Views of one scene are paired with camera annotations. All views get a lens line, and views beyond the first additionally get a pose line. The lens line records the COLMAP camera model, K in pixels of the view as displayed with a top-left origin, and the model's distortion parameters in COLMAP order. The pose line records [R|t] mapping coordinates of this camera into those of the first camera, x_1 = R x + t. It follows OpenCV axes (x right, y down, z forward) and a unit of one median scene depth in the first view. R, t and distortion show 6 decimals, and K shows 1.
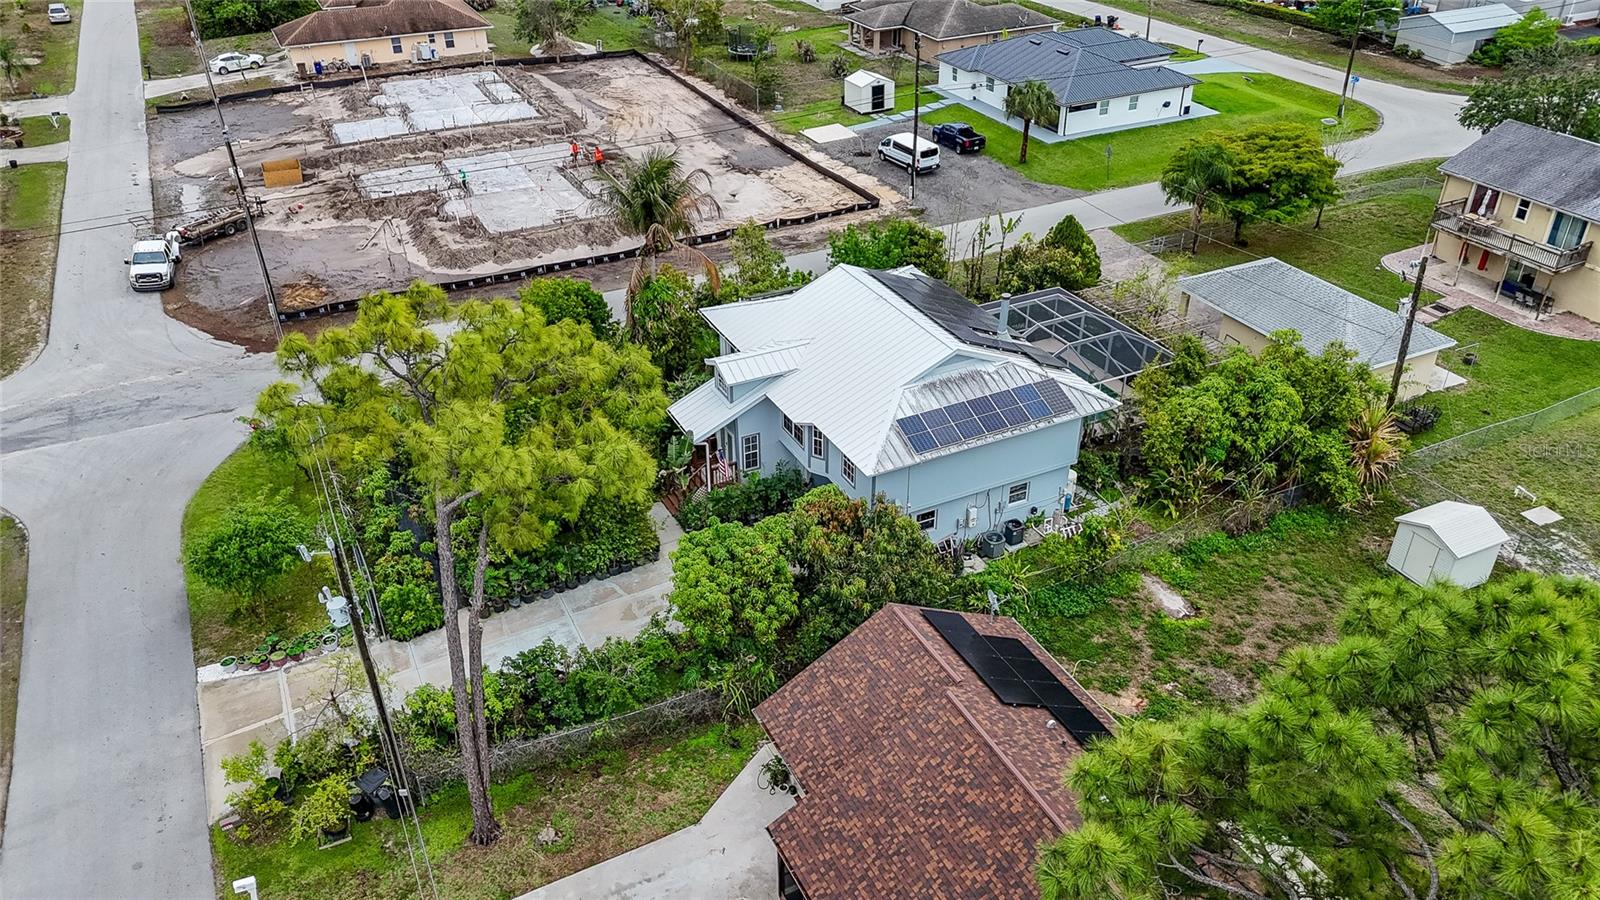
lens RADIAL K [[1175.9, 0, 801.3], [0, 1175.9, 457.4], [0, 0, 1]] dist [0.054922, -0.043685]
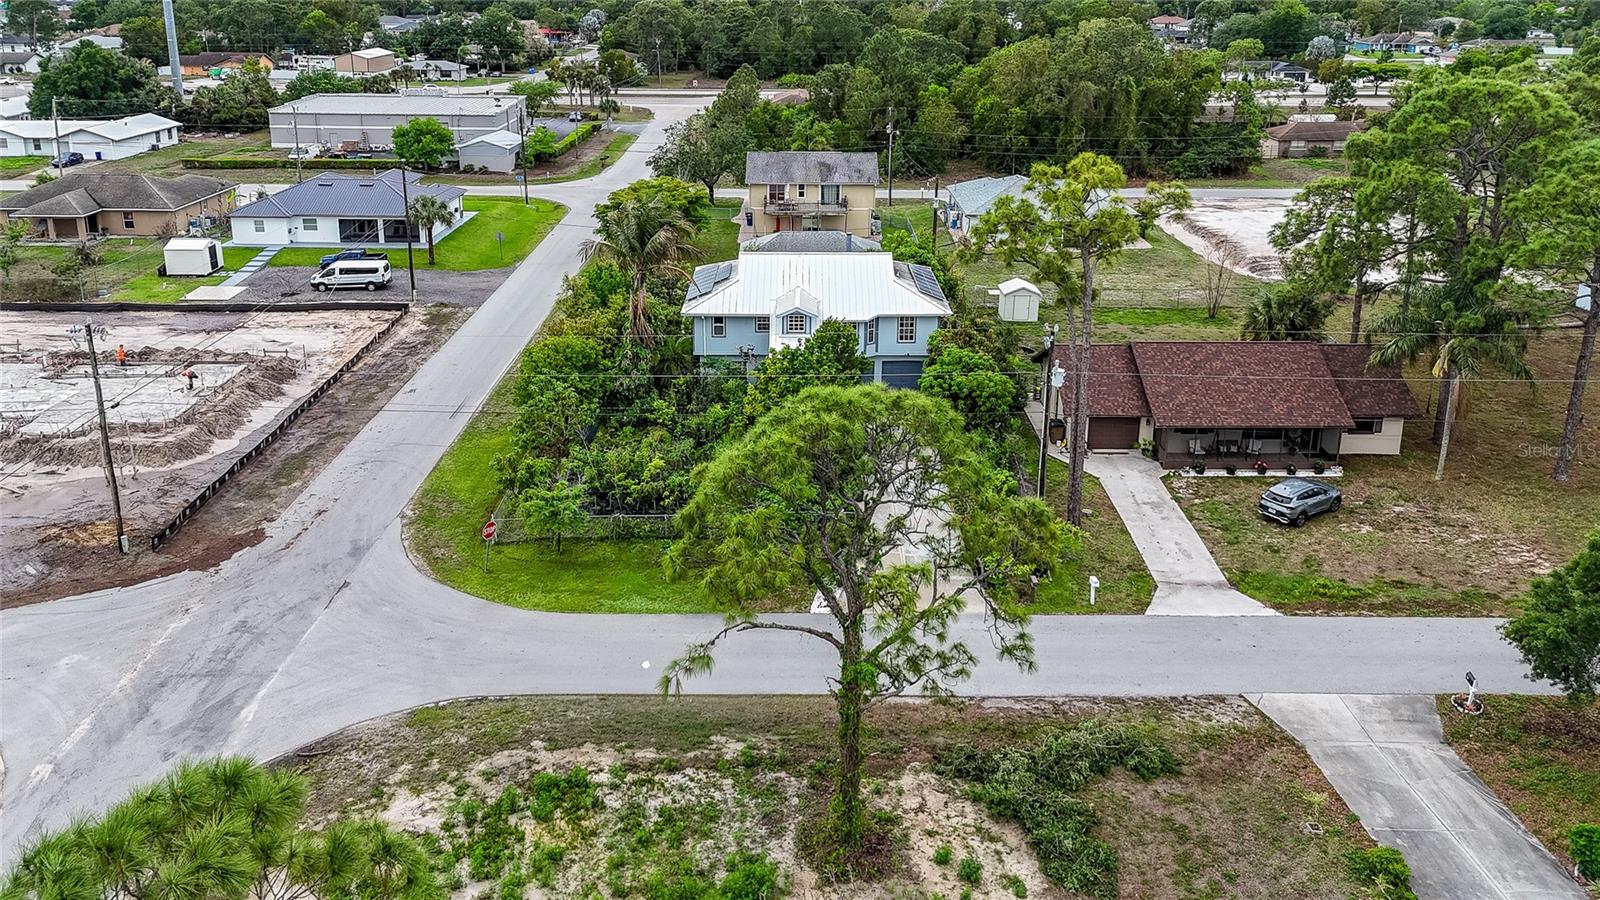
lens RADIAL K [[1213.1, 0, 799.3], [0, 1213.1, 310.3], [0, 0, 1]] dist [0.080021, -0.120901]
pose [[0.440196, -0.230877, 0.867711, -0.717094], [0.467860, 0.883800, -0.002191, -0.039693], [-0.766377, 0.406932, 0.497064, 0.153342]]
